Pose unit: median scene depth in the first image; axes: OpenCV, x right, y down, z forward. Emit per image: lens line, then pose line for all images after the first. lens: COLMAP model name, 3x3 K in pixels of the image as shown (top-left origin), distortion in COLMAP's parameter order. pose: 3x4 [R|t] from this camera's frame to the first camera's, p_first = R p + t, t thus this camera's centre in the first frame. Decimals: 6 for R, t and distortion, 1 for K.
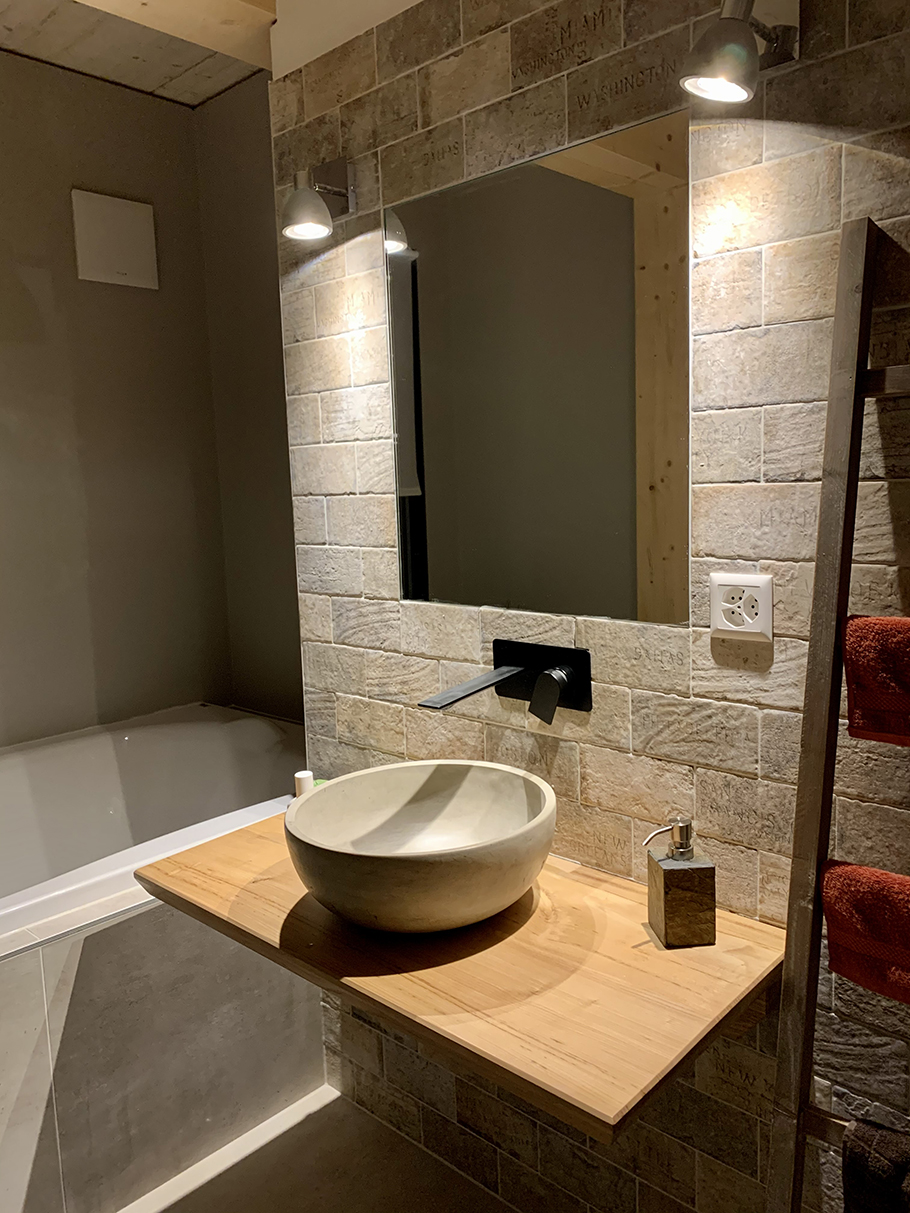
lens RADIAL K [[929.8, 0, 457.9], [0, 929.8, 591.1], [0, 0, 1]] dist [0.052029, -0.069400]
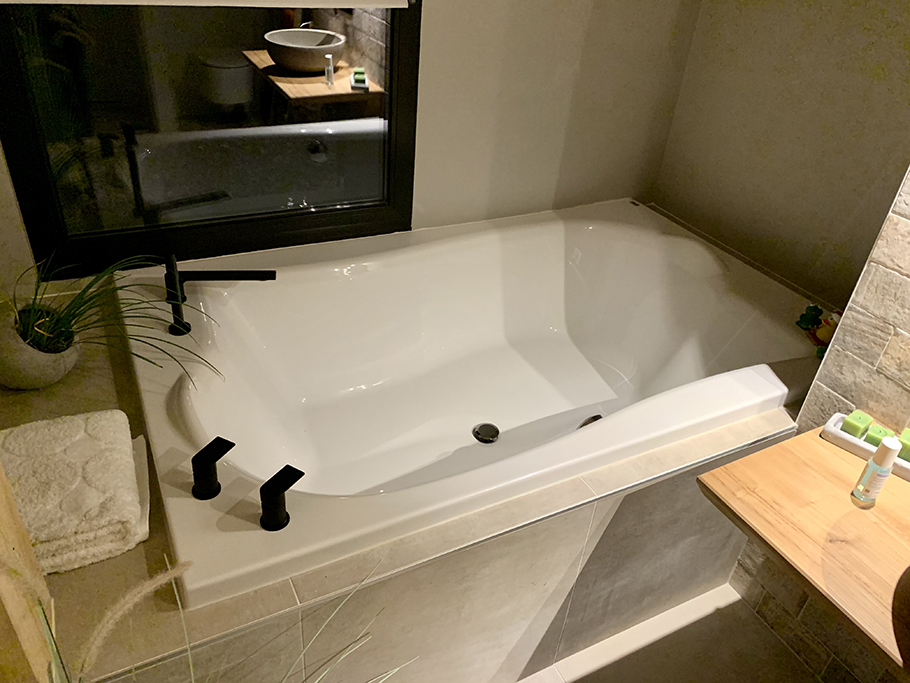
lens RADIAL K [[697.5, 0, 456.2], [0, 697.5, 329.4], [0, 0, 1]] dist [0.052029, -0.069400]
pose [[0.937073, 0.273371, -0.217170, -0.443101], [-0.154029, 0.881919, 0.445527, -0.159222], [0.313321, -0.384041, 0.868529, 0.249229]]
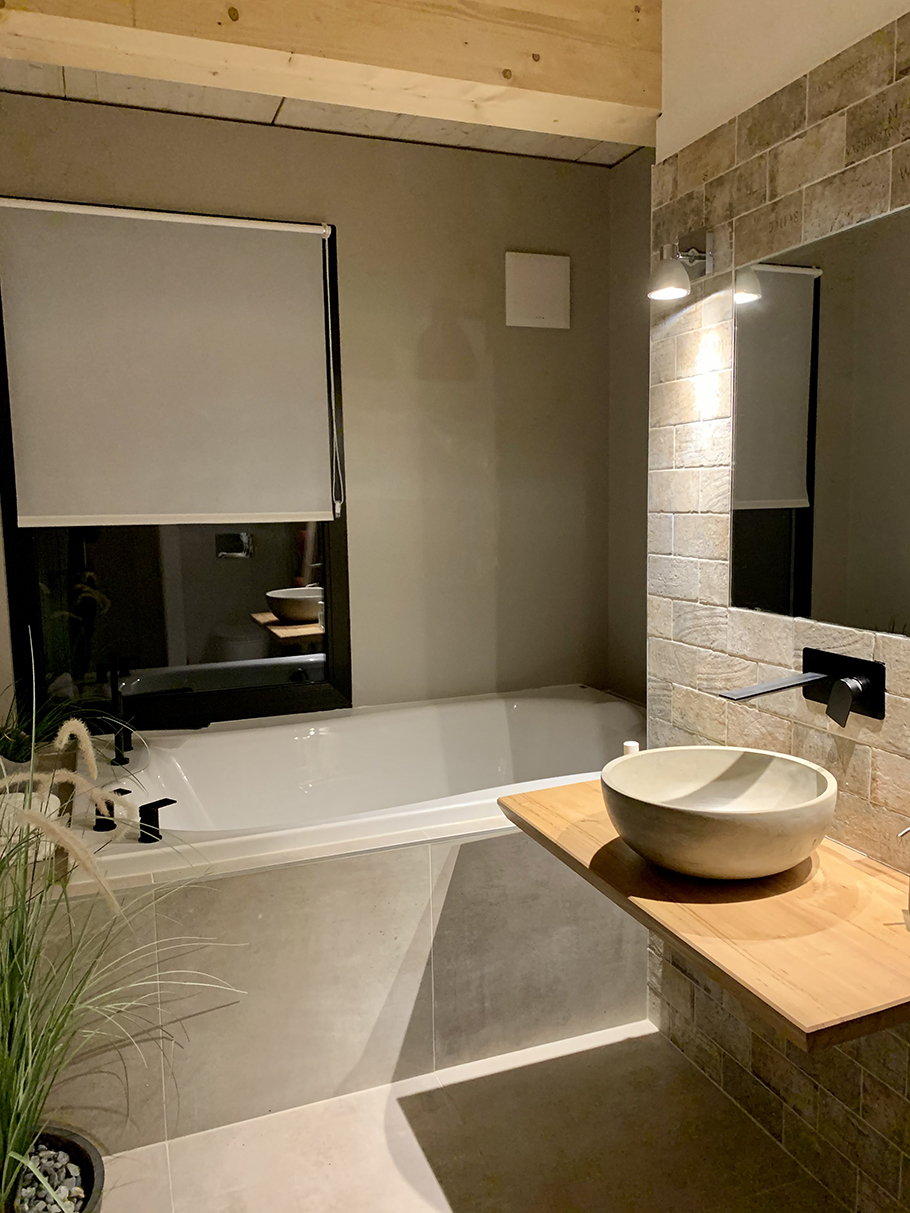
lens RADIAL K [[929.8, 0, 457.9], [0, 929.8, 591.1], [0, 0, 1]] dist [0.052029, -0.069400]
pose [[0.901322, 0.065351, -0.428191, 0.131093], [-0.066120, 0.997726, 0.013095, -0.002786], [0.428073, 0.016509, 0.903593, -0.185453]]
